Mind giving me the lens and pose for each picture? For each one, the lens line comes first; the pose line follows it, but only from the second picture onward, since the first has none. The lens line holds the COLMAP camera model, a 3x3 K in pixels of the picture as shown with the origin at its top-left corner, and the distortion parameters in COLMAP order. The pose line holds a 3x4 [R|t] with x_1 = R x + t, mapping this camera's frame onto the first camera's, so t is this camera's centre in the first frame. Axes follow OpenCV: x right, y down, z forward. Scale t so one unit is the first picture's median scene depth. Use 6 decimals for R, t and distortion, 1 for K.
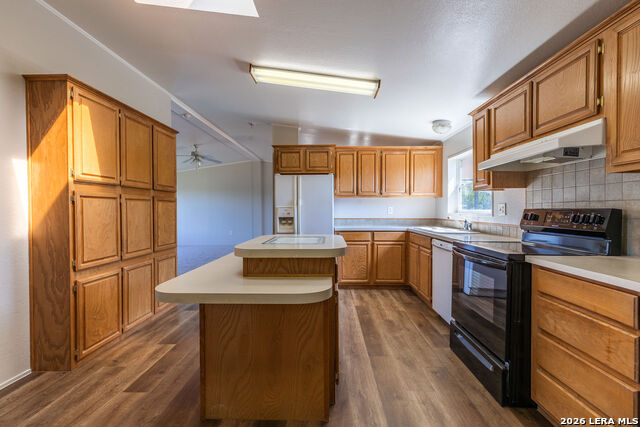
lens RADIAL K [[291.6, 0, 321.0], [0, 291.6, 211.9], [0, 0, 1]] dist [0.000126, -0.000124]
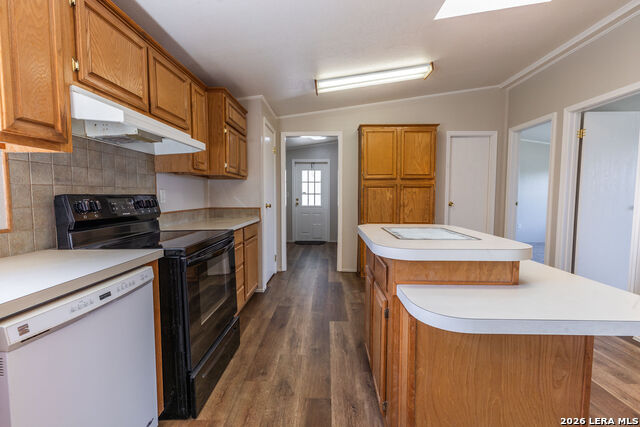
lens RADIAL K [[285.7, 0, 321.8], [0, 285.7, 213.4], [0, 0, 1]] dist [0.001762, 0.000063]
pose [[-0.999962, 0.004619, -0.007389, 0.205663], [0.004068, 0.997326, 0.072965, -0.015089], [0.007706, 0.072932, -0.997307, 1.812752]]
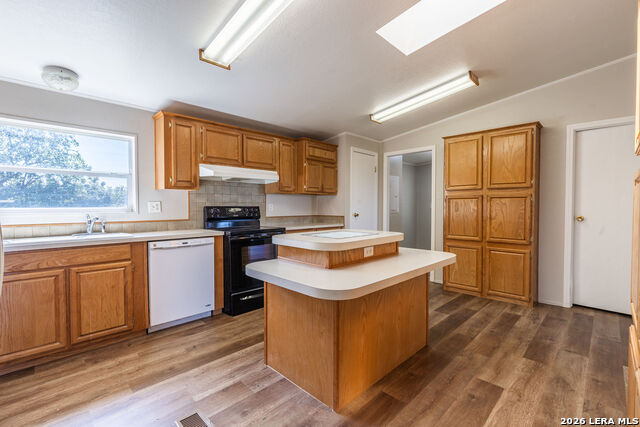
lens RADIAL K [[291.6, 0, 321.0], [0, 291.6, 211.9], [0, 0, 1]] dist [0.000126, -0.000124]
pose [[-0.729756, -0.009432, 0.683642, -0.791506], [0.008937, 0.999688, 0.023332, -0.014024], [-0.683649, 0.023136, -0.729444, 1.886887]]
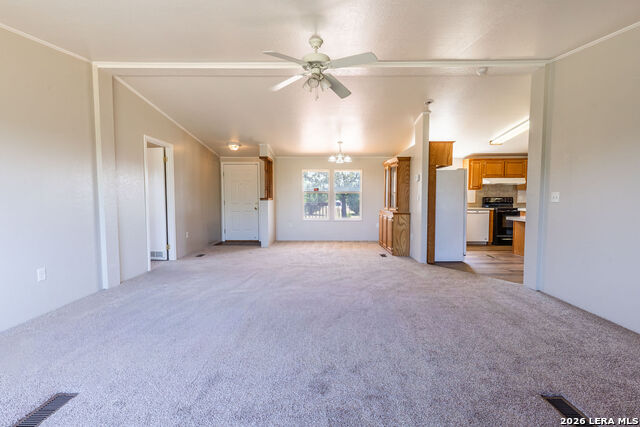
lens RADIAL K [[285.7, 0, 321.8], [0, 285.7, 213.4], [0, 0, 1]] dist [0.001762, 0.000063]
pose [[-0.017604, -0.048542, 0.998666, -2.652670], [0.007768, 0.998784, 0.048685, 0.000590], [-0.999815, 0.008614, -0.017205, 3.170618]]
